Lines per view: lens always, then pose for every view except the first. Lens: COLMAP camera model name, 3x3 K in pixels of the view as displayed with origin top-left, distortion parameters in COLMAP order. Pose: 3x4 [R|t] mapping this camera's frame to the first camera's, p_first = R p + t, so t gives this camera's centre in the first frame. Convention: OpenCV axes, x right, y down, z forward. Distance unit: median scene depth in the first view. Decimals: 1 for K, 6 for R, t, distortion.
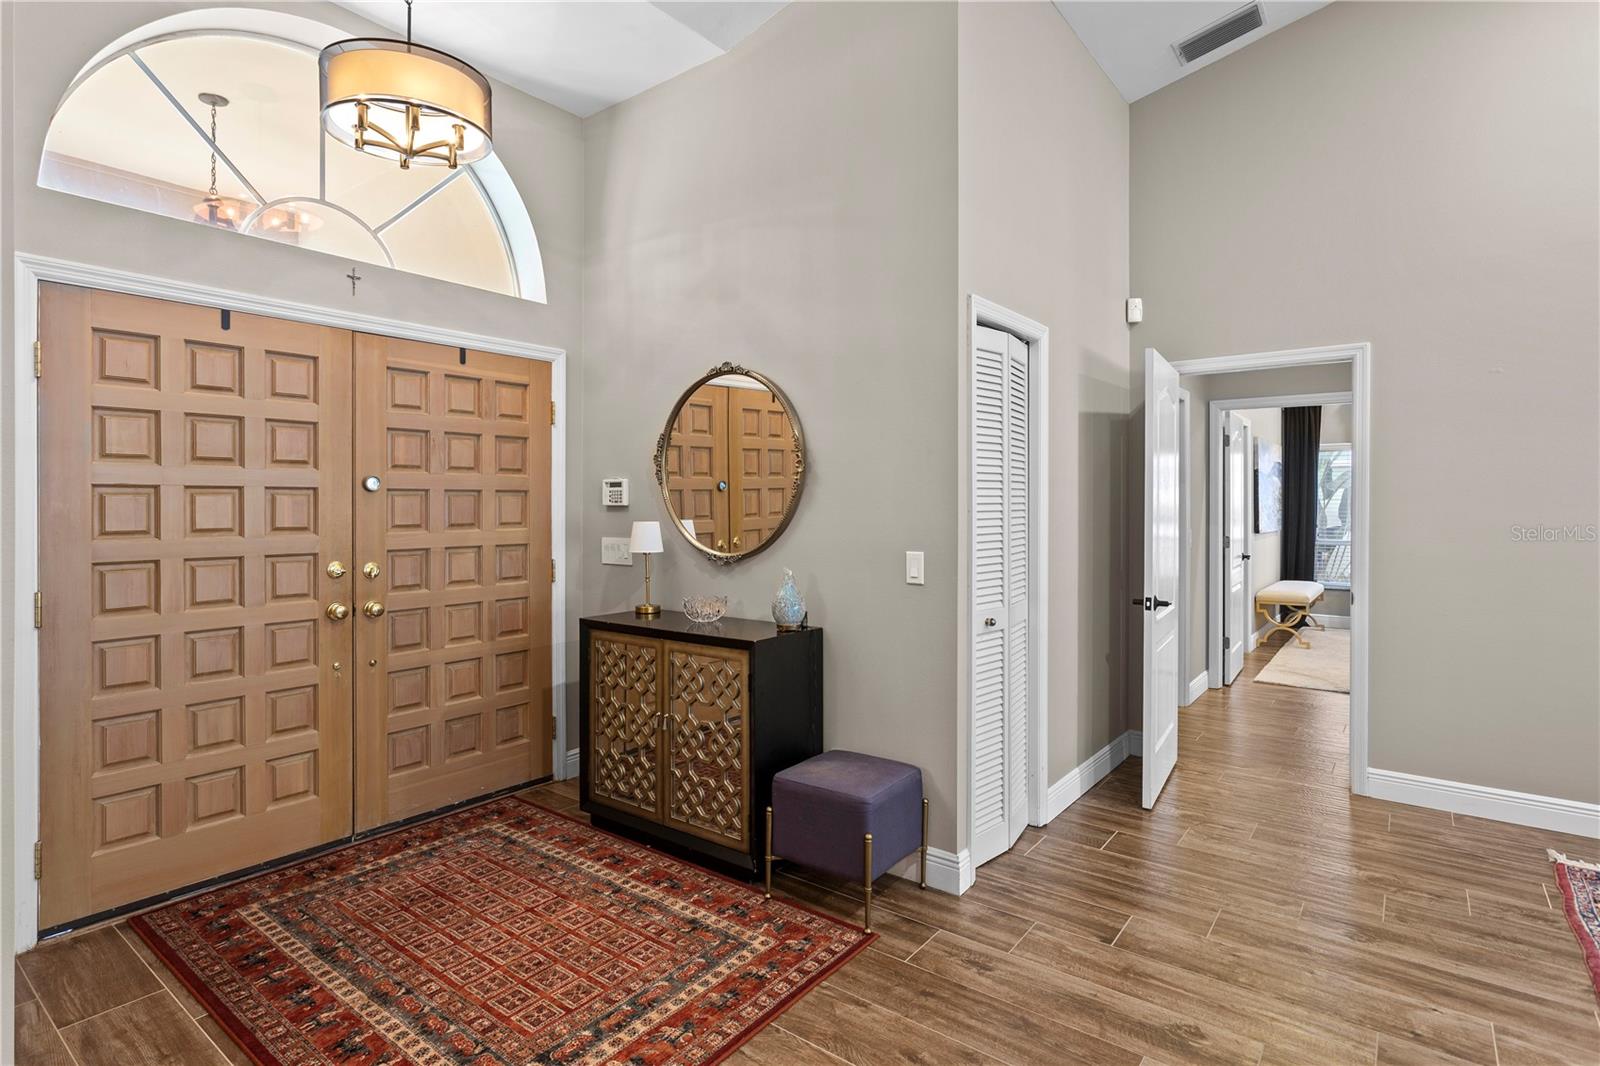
lens RADIAL K [[811.5, 0, 799.4], [0, 811.5, 500.4], [0, 0, 1]] dist [-0.003867, -0.000440]
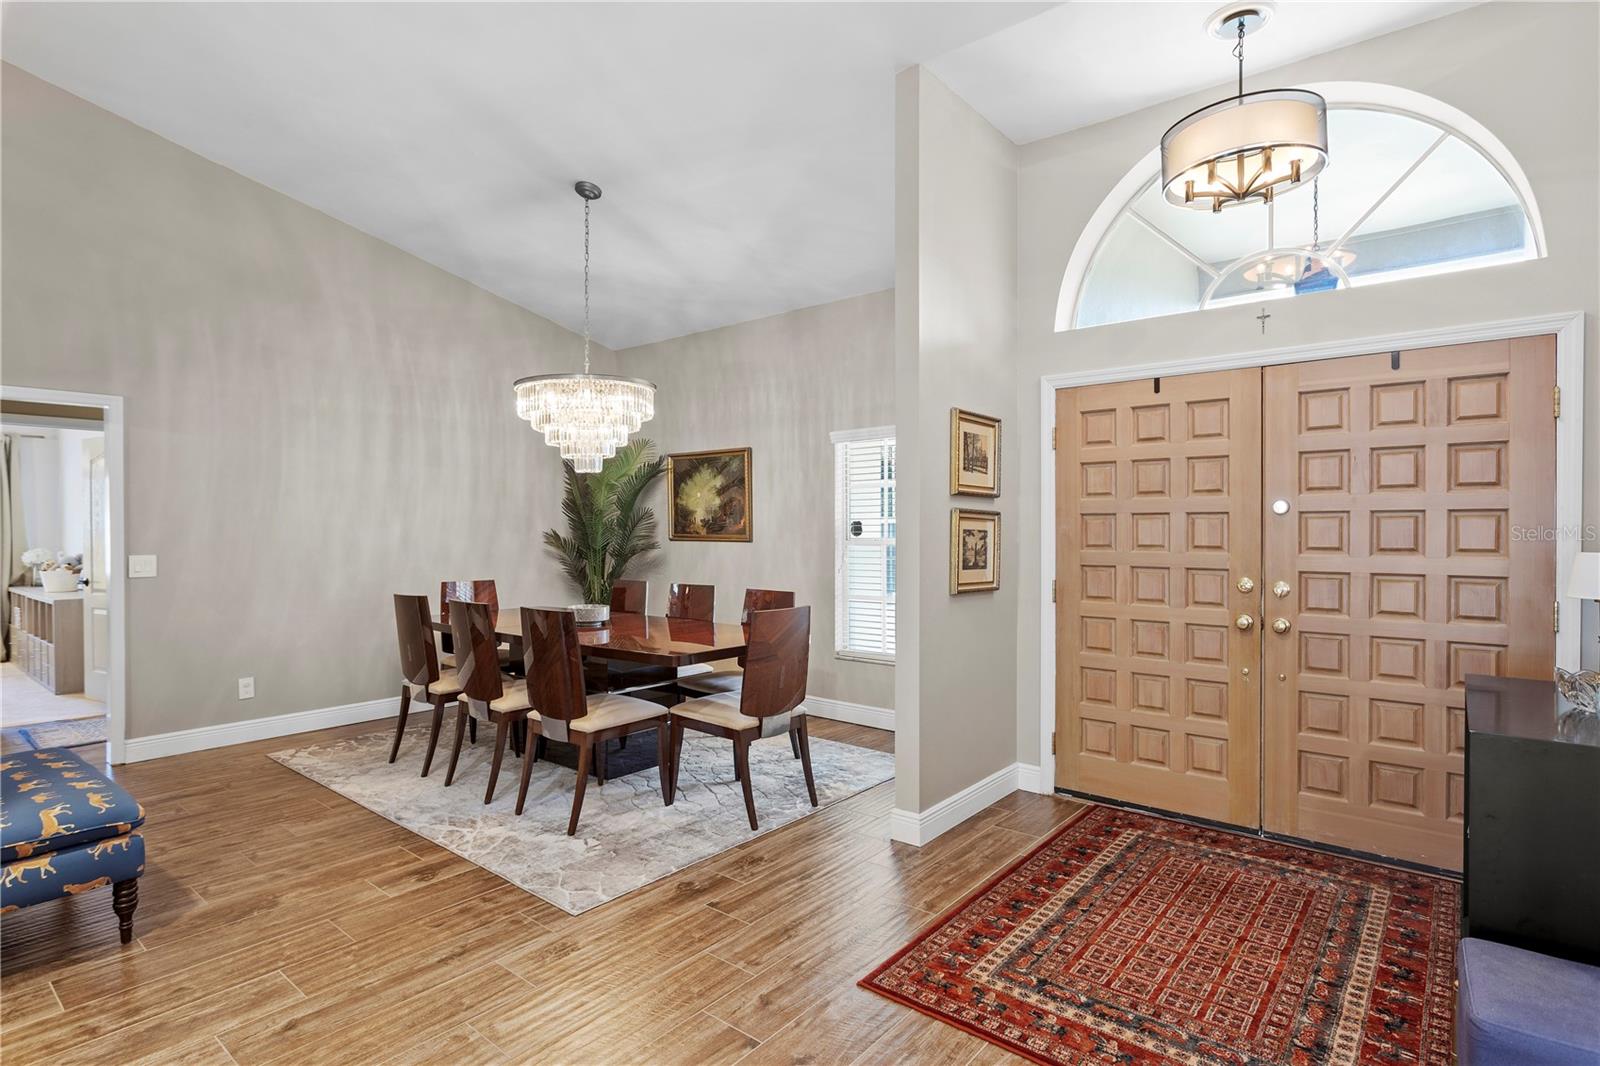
lens RADIAL K [[812.0, 0, 800.0], [0, 812.0, 533.0], [0, 0, 1]] dist [-0.001266, 0.000103]
pose [[-0.032486, 0.008368, -0.999437, 0.589186], [0.002070, 0.999963, 0.008305, 0.003349], [0.999470, -0.001799, -0.032502, 0.441720]]
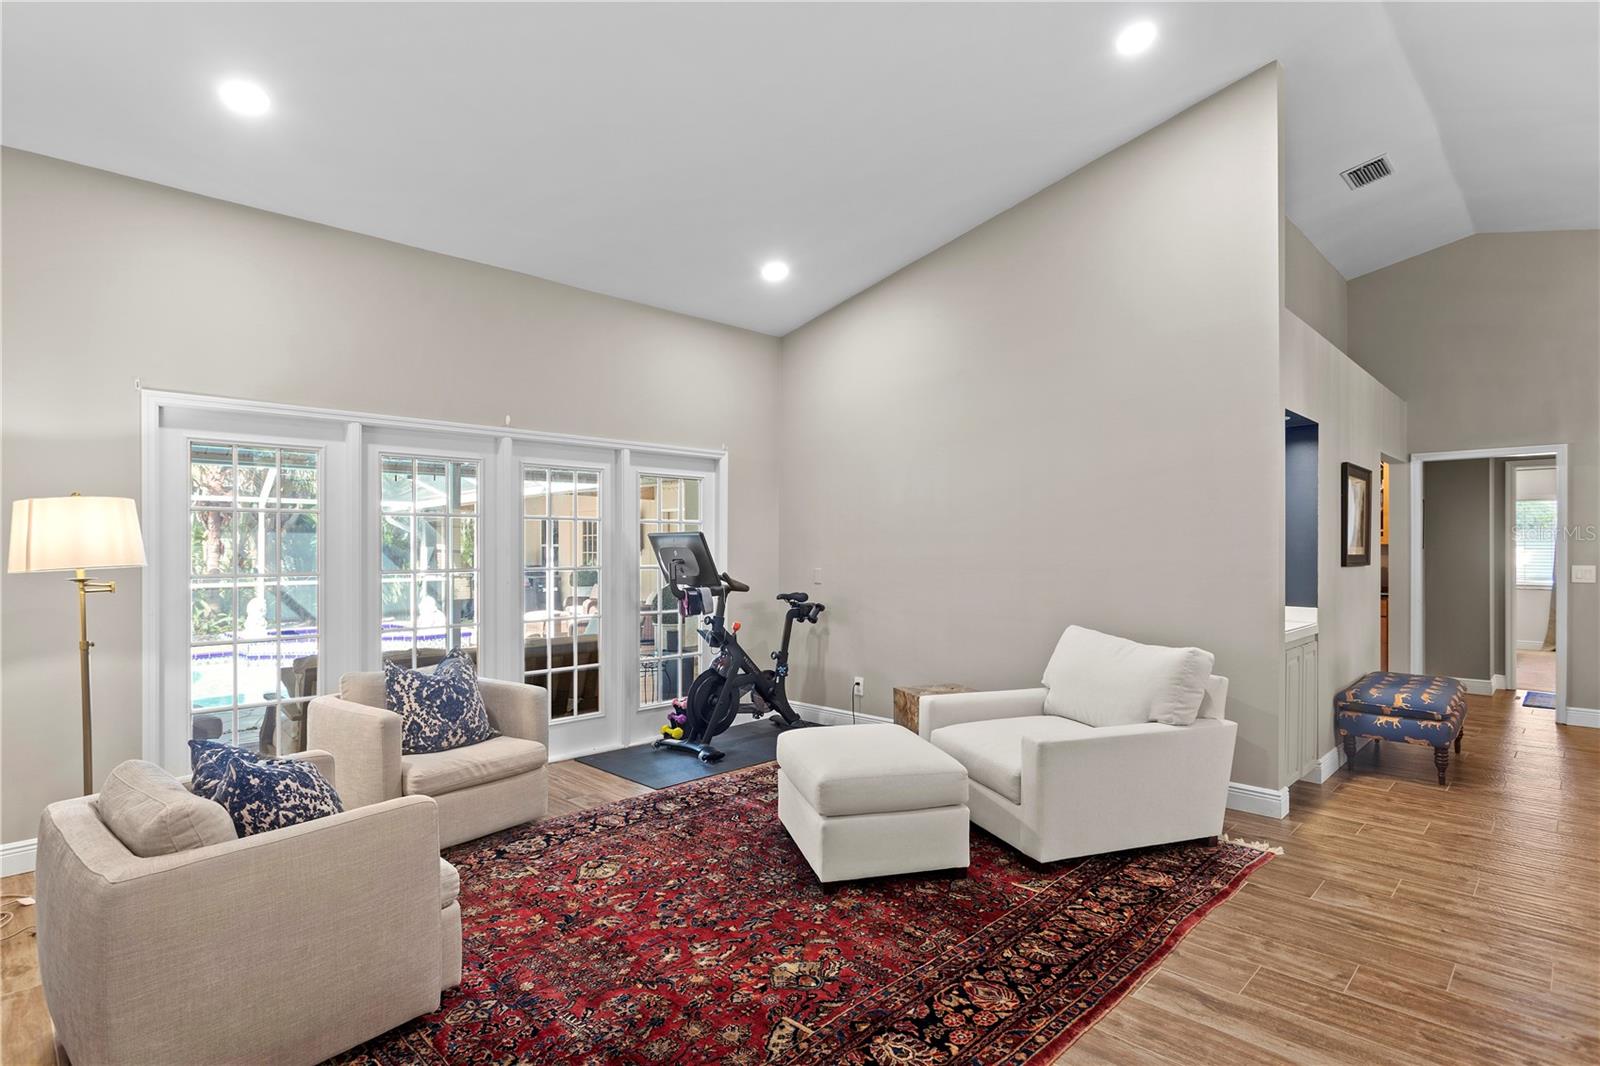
lens RADIAL K [[812.0, 0, 800.0], [0, 812.0, 533.0], [0, 0, 1]] dist [-0.001266, 0.000103]
pose [[-0.993743, 0.000620, 0.111693, 0.758563], [-0.000579, 0.999943, -0.010700, -0.000742], [-0.111694, -0.010698, -0.993685, 1.321014]]
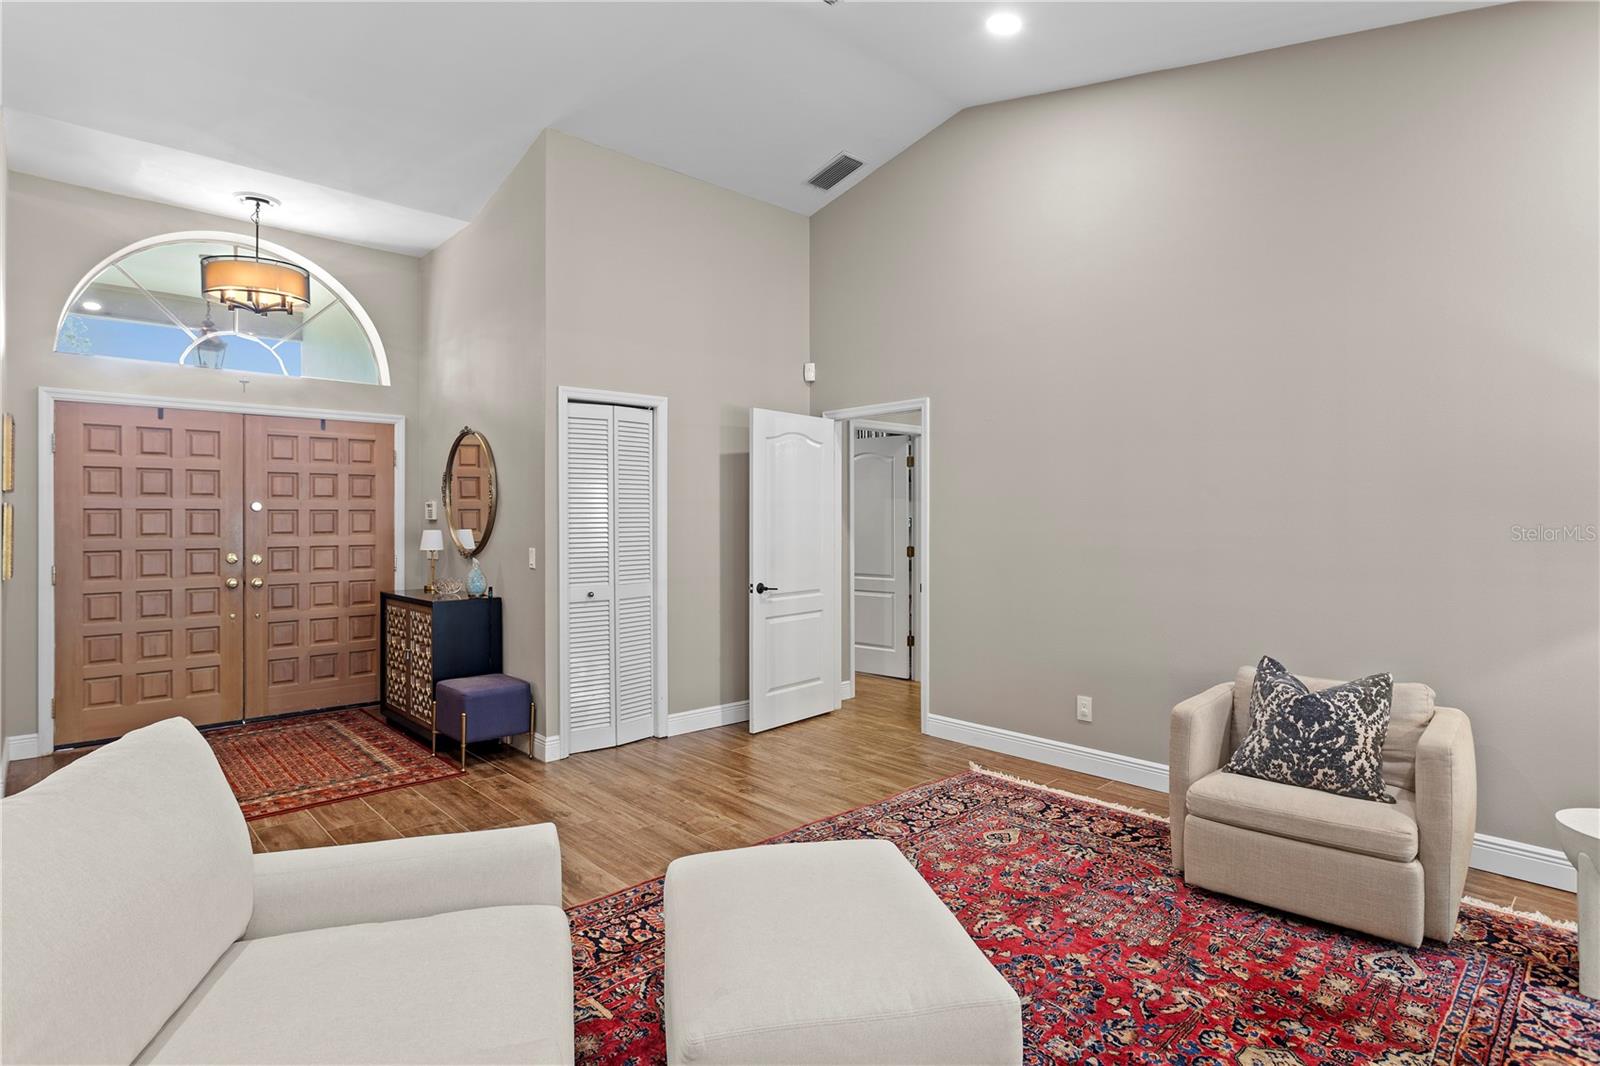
lens RADIAL K [[823.1, 0, 793.4], [0, 823.1, 513.0], [0, 0, 1]] dist [-0.002501, 0.000745]
pose [[0.984563, -0.003509, -0.174998, 0.895225], [0.002870, 0.999988, -0.003903, 0.001936], [0.175009, 0.003340, 0.984561, -0.480163]]
